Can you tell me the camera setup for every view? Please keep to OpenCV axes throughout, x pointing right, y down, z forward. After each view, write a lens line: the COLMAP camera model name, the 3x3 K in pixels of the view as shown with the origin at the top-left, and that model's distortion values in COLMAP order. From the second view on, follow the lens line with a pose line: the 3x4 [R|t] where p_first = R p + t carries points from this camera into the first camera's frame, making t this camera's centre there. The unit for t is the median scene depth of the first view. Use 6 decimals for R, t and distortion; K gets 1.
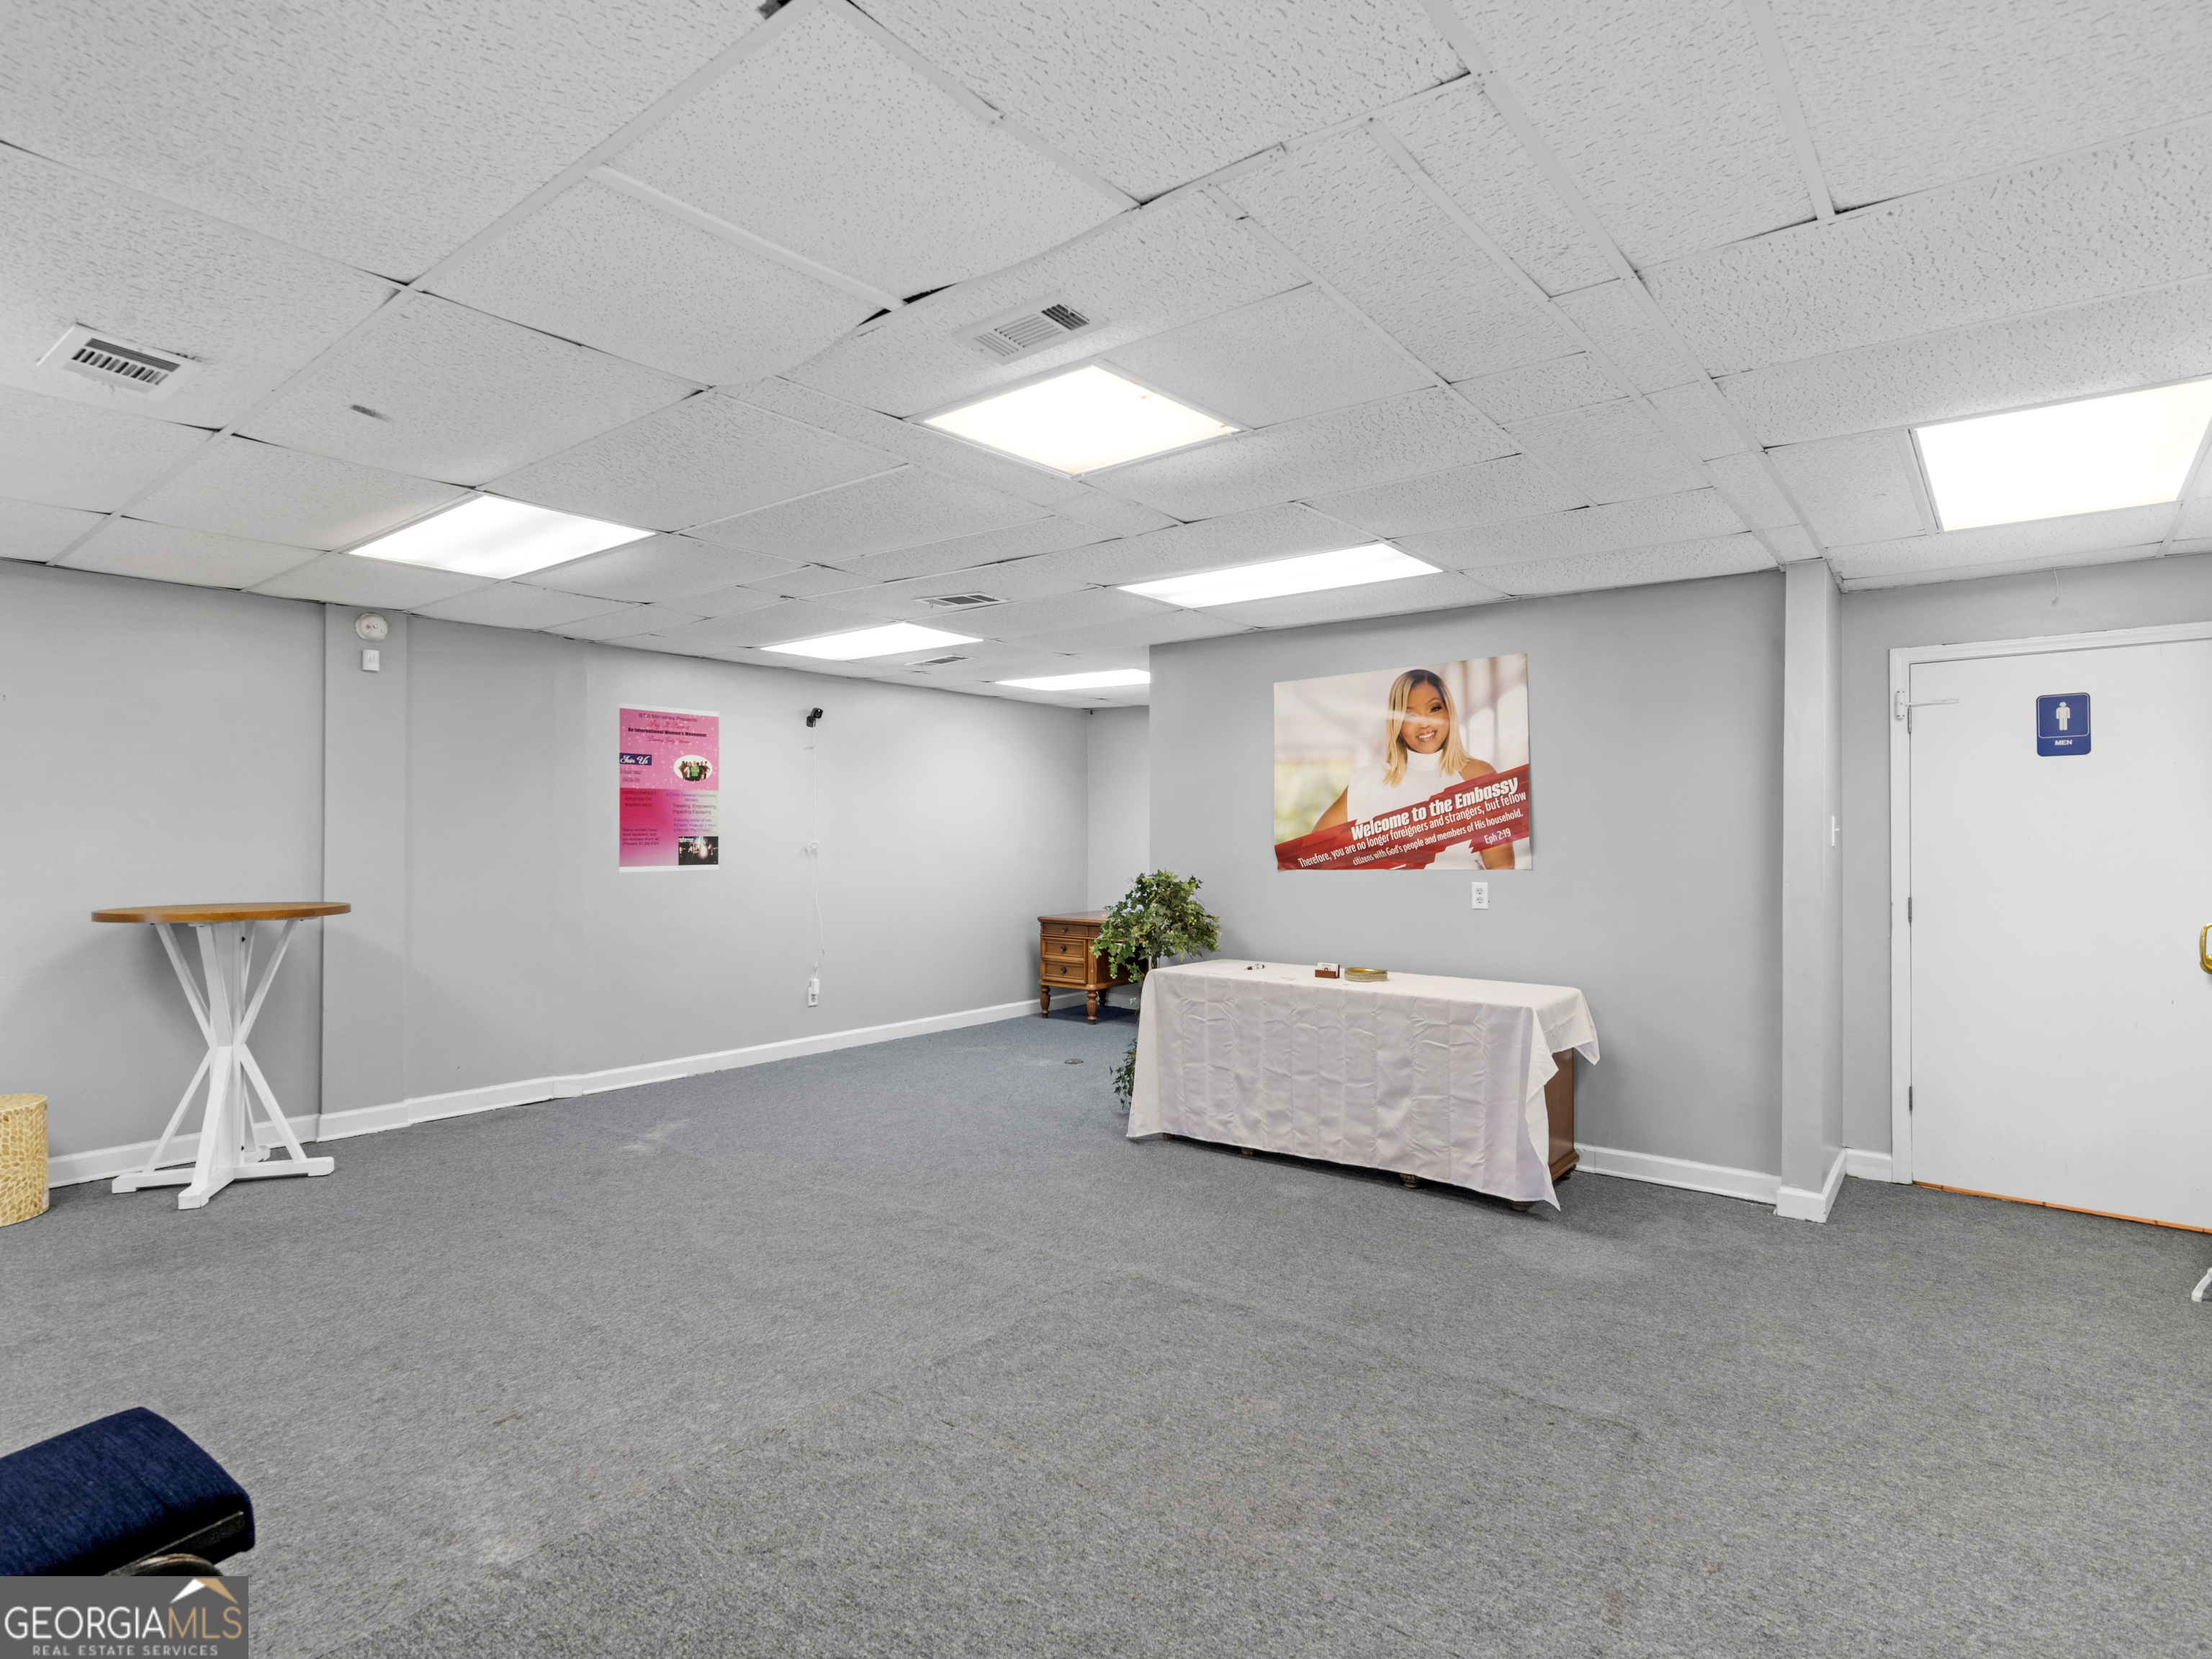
lens RADIAL K [[1126.3, 0, 1106.0], [0, 1126.3, 829.5], [0, 0, 1]] dist [-0.000058, -0.000013]
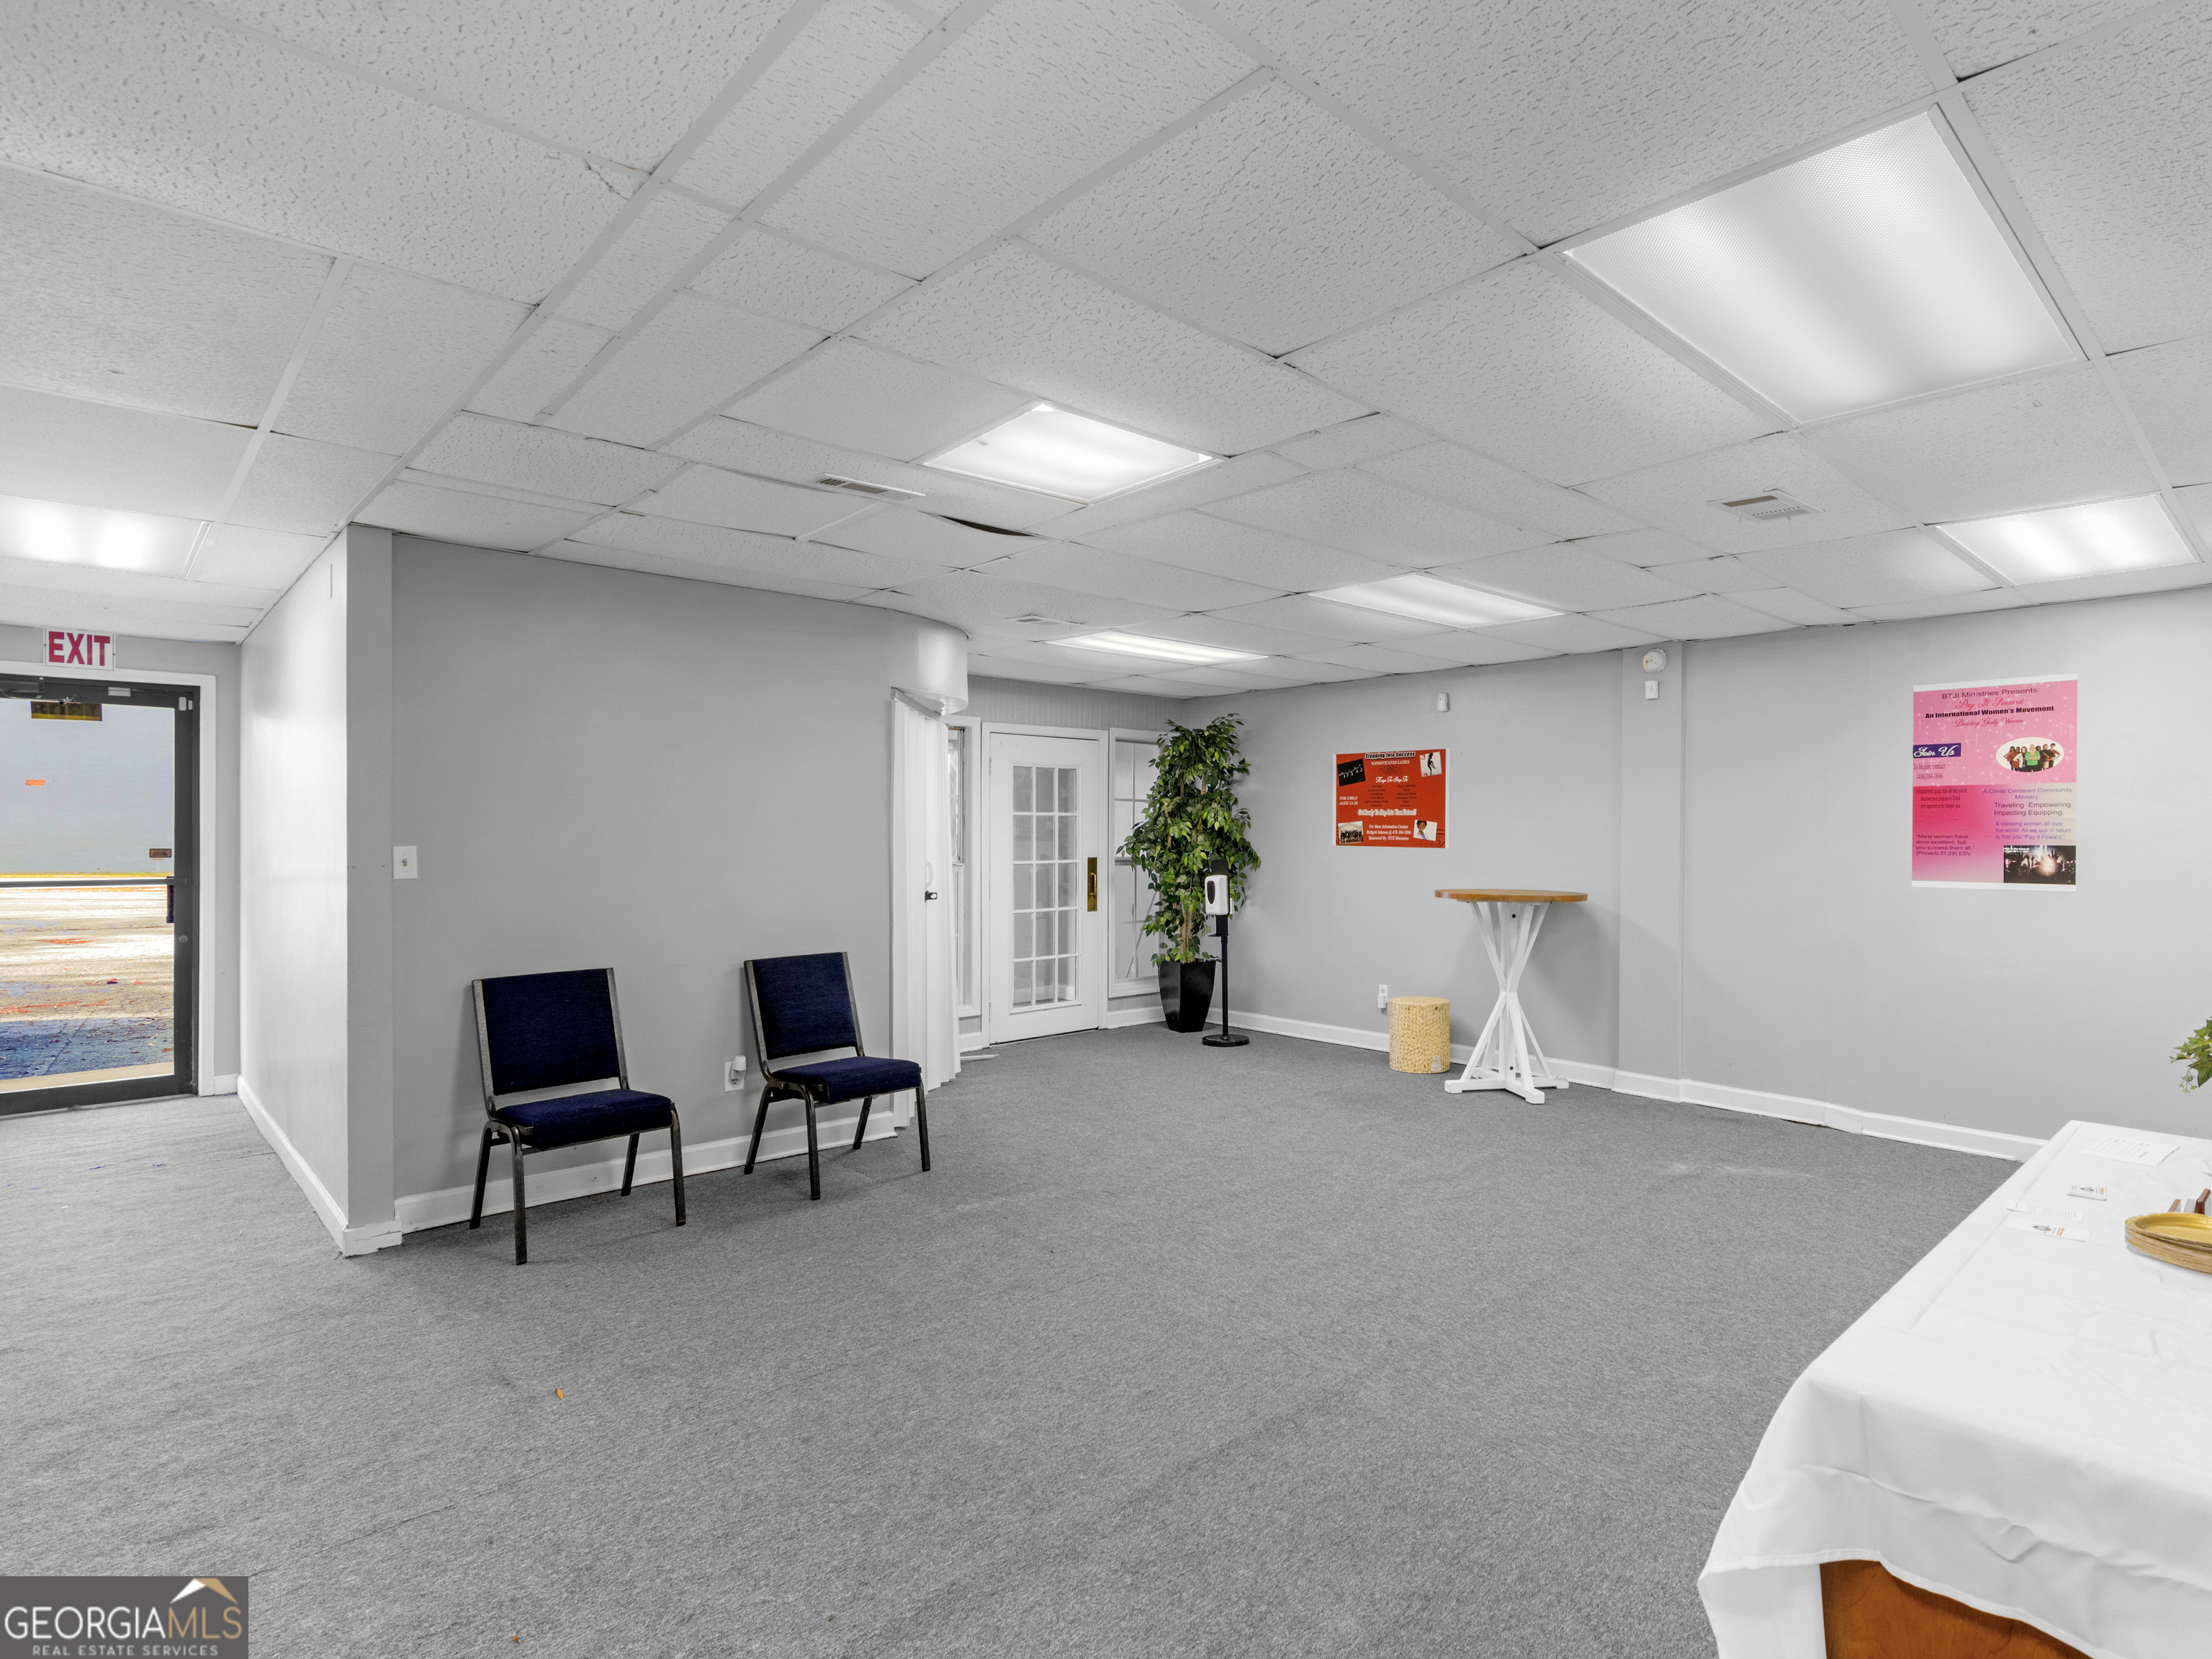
lens RADIAL K [[1142.5, 0, 1199.2], [0, 1142.5, 835.7], [0, 0, 1]] dist [-0.001512, -0.000240]
pose [[-0.105835, -0.002026, -0.994382, 0.591329], [-0.002165, 0.999996, -0.001807, 0.003051], [0.994381, 0.001962, -0.105839, 0.693973]]
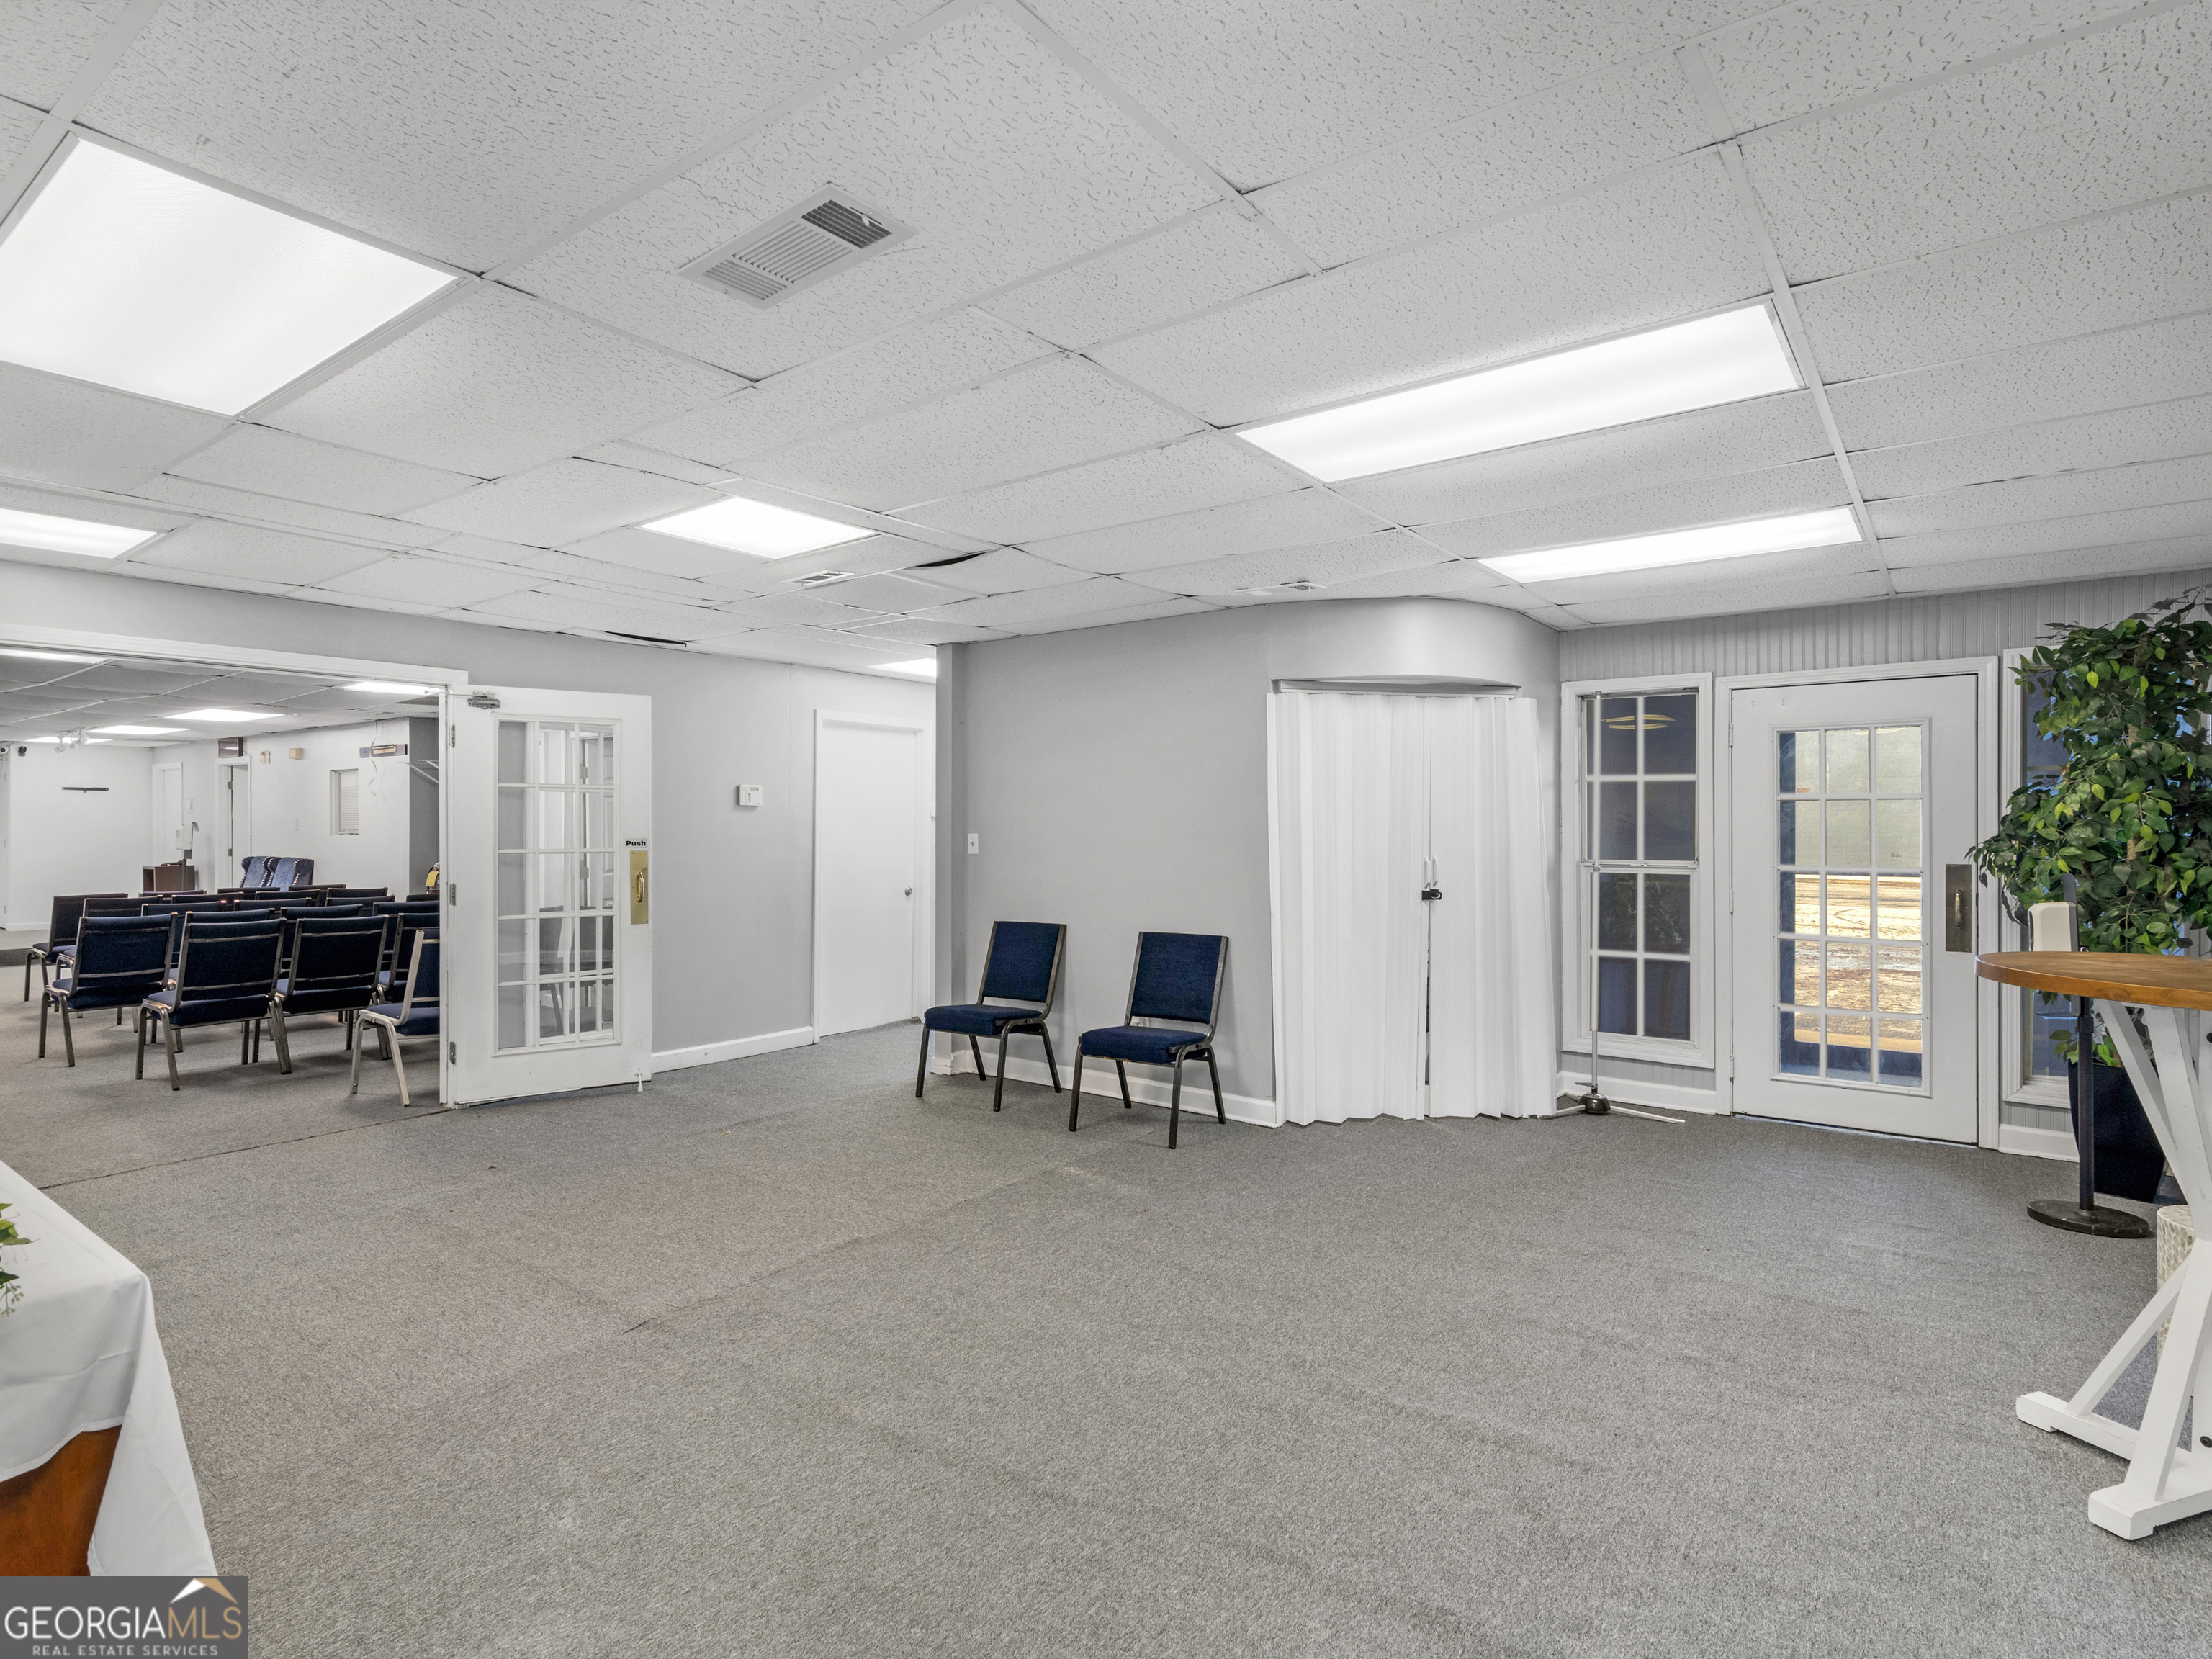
lens RADIAL K [[1163.0, 0, 1106.0], [0, 1163.0, 829.5], [0, 0, 1]] dist [-0.001973, -0.000471]
pose [[-0.999044, -0.004490, -0.043491, -0.216679], [-0.004560, 0.999988, 0.001507, 0.002491], [0.043484, 0.001704, -0.999053, 1.364916]]
